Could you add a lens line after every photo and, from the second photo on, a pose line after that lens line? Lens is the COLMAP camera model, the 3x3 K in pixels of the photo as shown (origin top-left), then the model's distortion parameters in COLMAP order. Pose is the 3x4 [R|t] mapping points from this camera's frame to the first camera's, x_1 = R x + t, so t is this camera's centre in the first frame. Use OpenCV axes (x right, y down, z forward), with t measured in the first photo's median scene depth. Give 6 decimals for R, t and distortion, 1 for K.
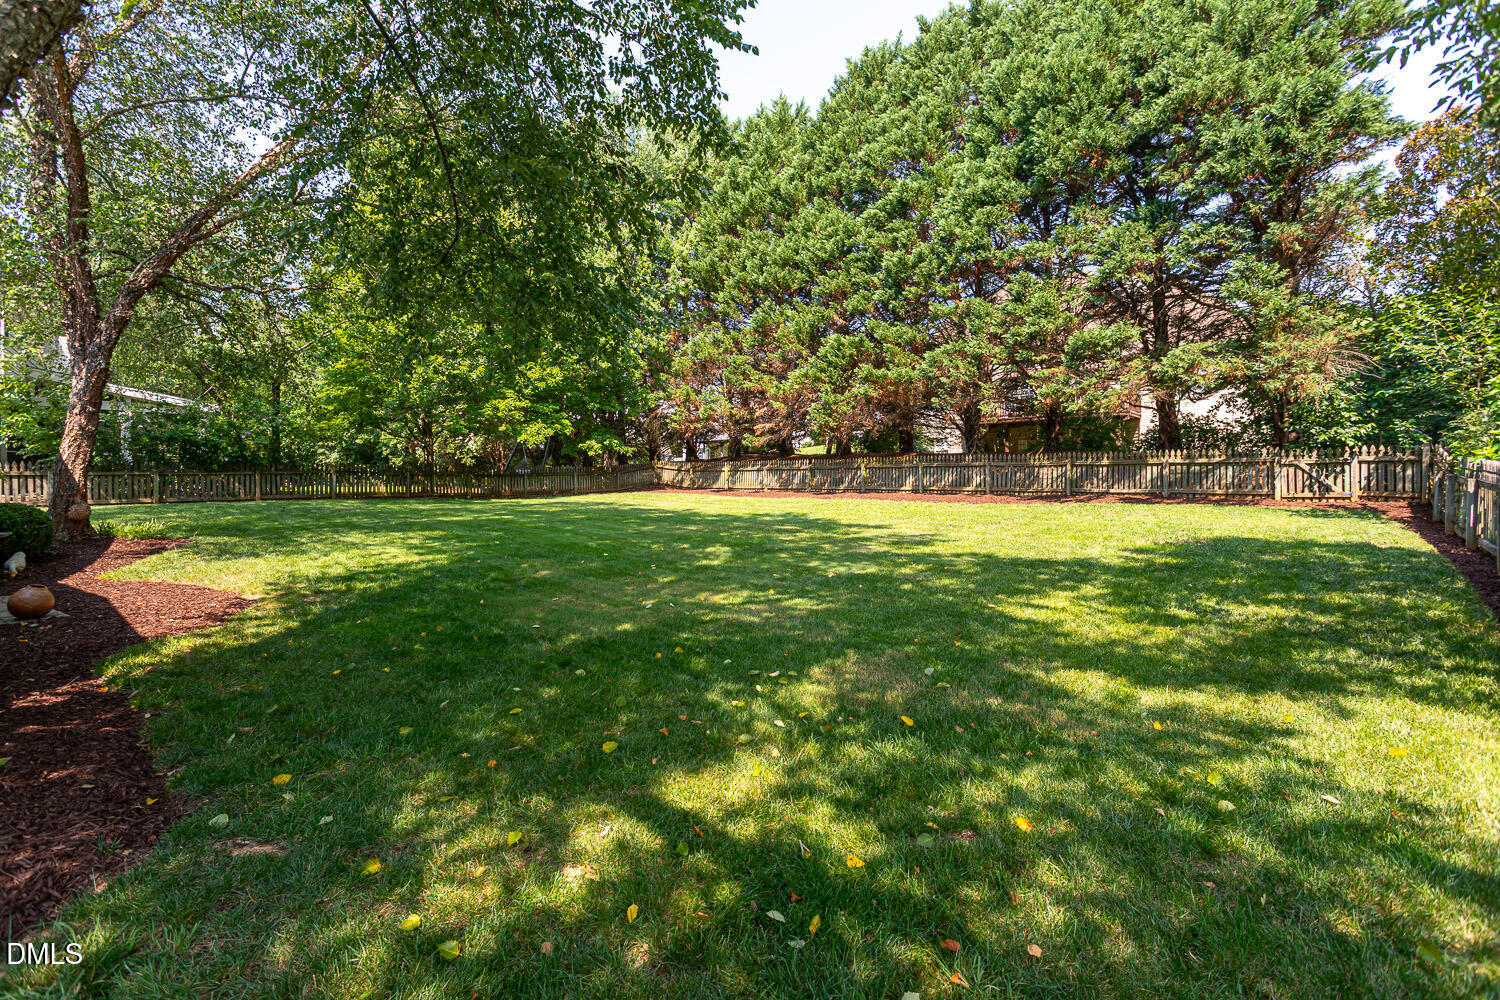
lens RADIAL K [[689.0, 0, 750.0], [0, 689.0, 500.0], [0, 0, 1]] dist [-0.001856, 0.000474]
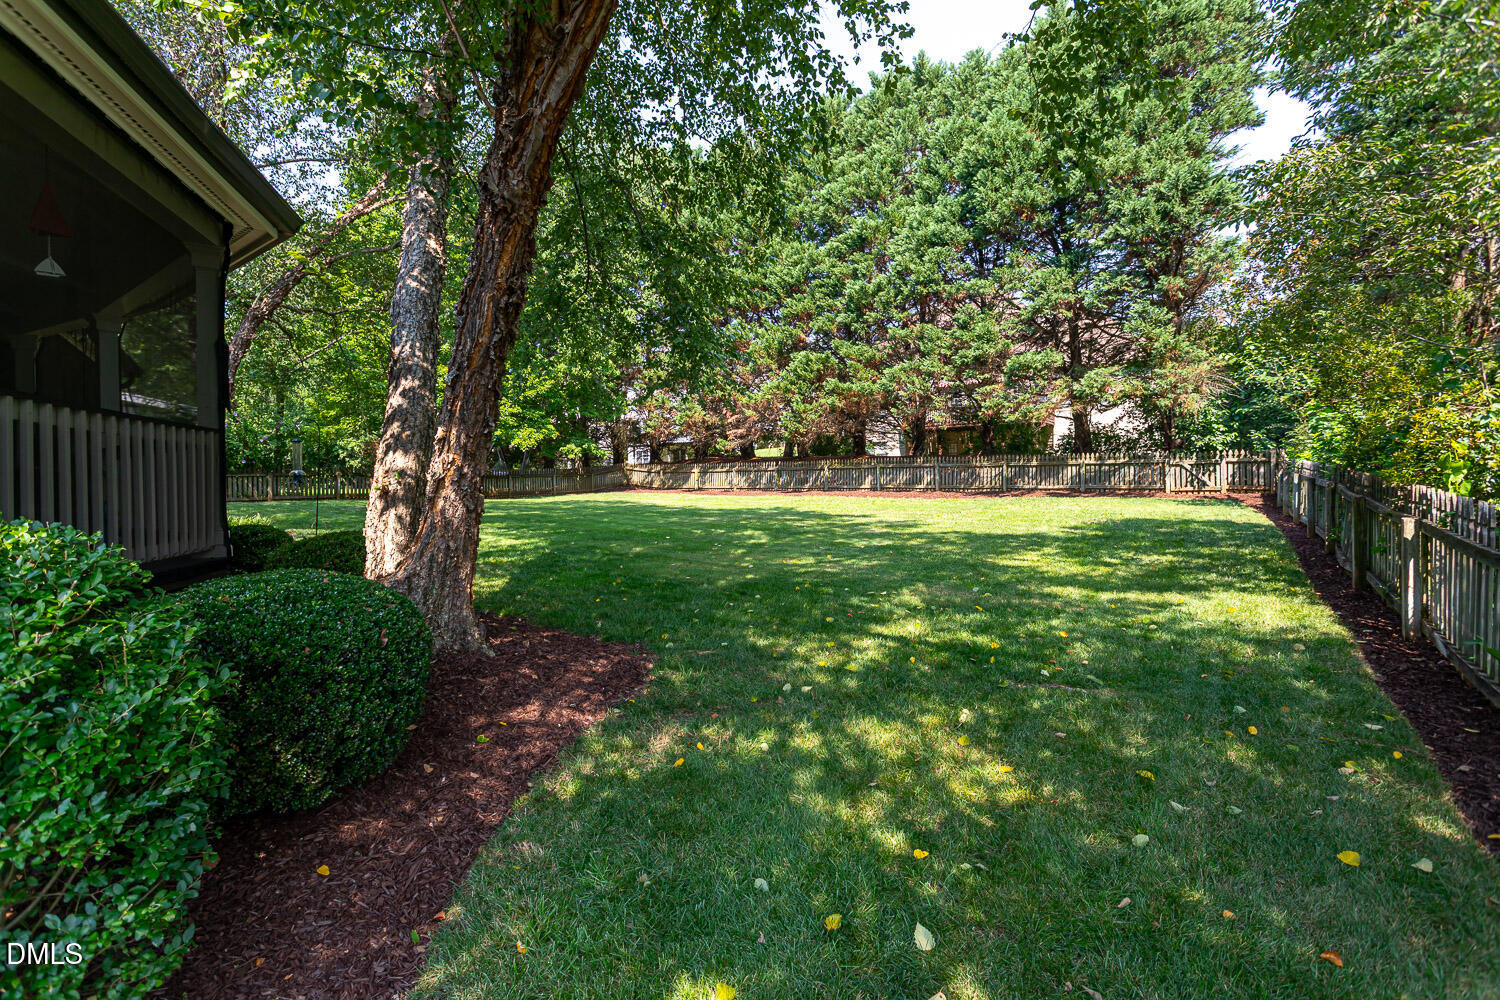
lens RADIAL K [[689.0, 0, 750.0], [0, 689.0, 500.0], [0, 0, 1]] dist [-0.001856, 0.000474]
pose [[0.993797, -0.007359, 0.110966, -0.111493], [0.007821, 0.999962, -0.003728, 0.009764], [-0.110934, 0.004573, 0.993817, -0.140245]]
